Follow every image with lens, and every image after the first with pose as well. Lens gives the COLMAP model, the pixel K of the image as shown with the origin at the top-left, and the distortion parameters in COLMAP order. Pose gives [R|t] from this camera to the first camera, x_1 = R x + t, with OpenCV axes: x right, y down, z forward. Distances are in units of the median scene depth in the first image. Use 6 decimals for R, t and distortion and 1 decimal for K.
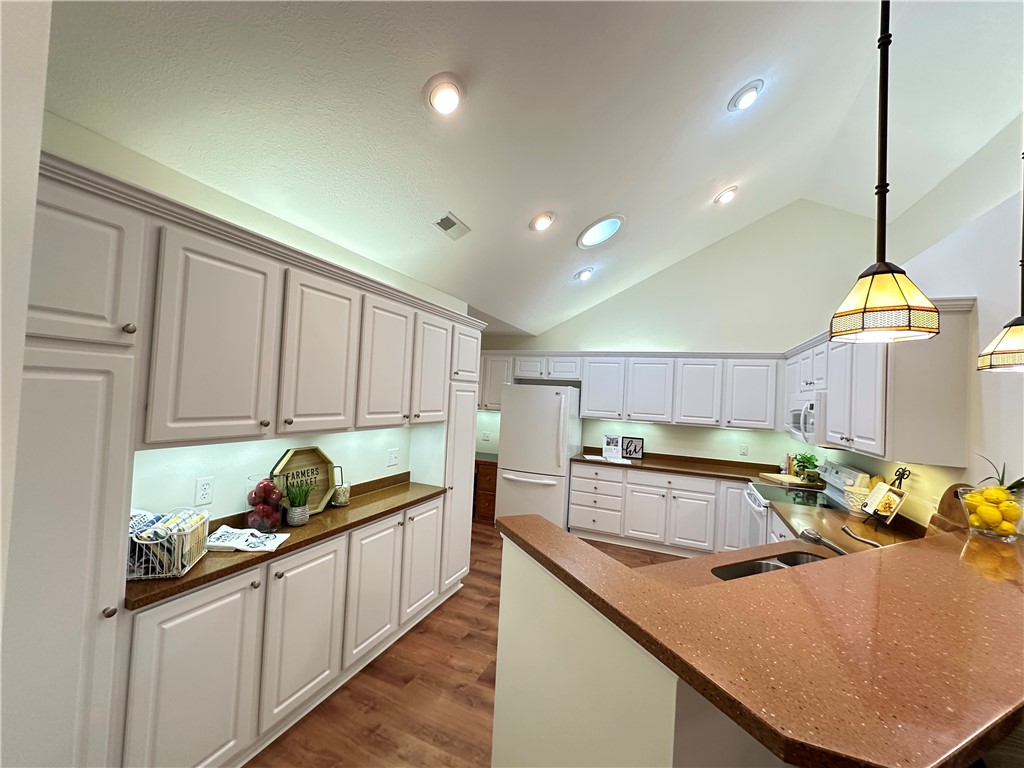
lens RADIAL K [[407.5, 0, 512.1], [0, 407.5, 385.9], [0, 0, 1]] dist [-0.002449, -0.000034]
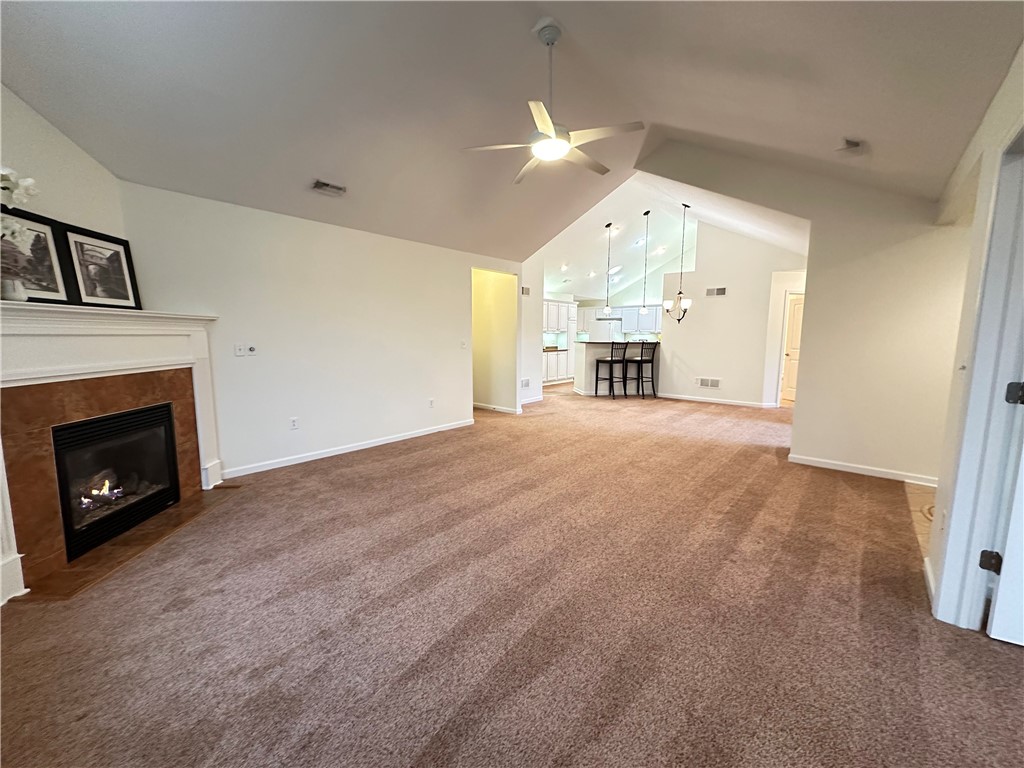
lens RADIAL K [[407.5, 0, 513.5], [0, 407.5, 383.7], [0, 0, 1]] dist [-0.002449, -0.000034]
pose [[0.950290, -0.003216, -0.311351, 0.351112], [0.044346, 0.991151, 0.125113, 0.048792], [0.308193, -0.132701, 0.942023, -1.796500]]
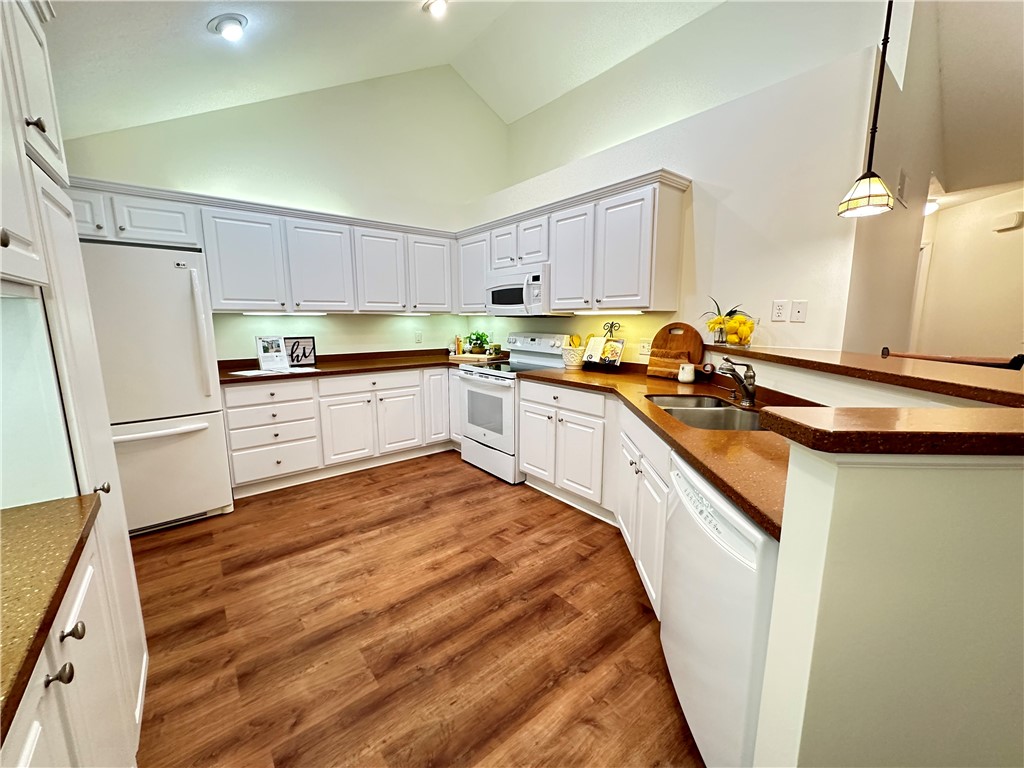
lens RADIAL K [[407.5, 0, 512.1], [0, 407.5, 382.7], [0, 0, 1]] dist [-0.002449, -0.000034]
pose [[0.471702, -0.189865, 0.861074, -0.176462], [0.008137, 0.977438, 0.211065, 0.062198], [-0.881721, -0.092553, 0.462604, 0.360896]]
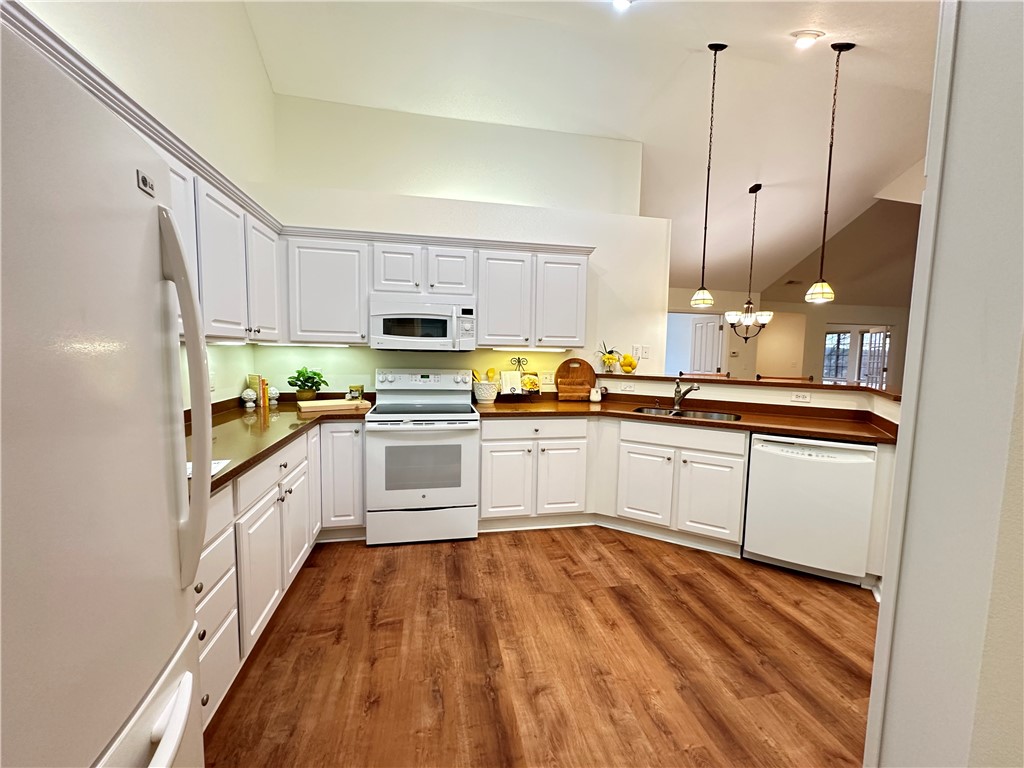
lens RADIAL K [[407.5, 0, 510.3], [0, 407.5, 383.3], [0, 0, 1]] dist [-0.002449, -0.000034]
pose [[-0.556991, -0.129588, 0.820347, -0.115965], [-0.064665, 0.991520, 0.112722, 0.071441], [-0.827998, 0.009738, -0.560647, 0.993620]]
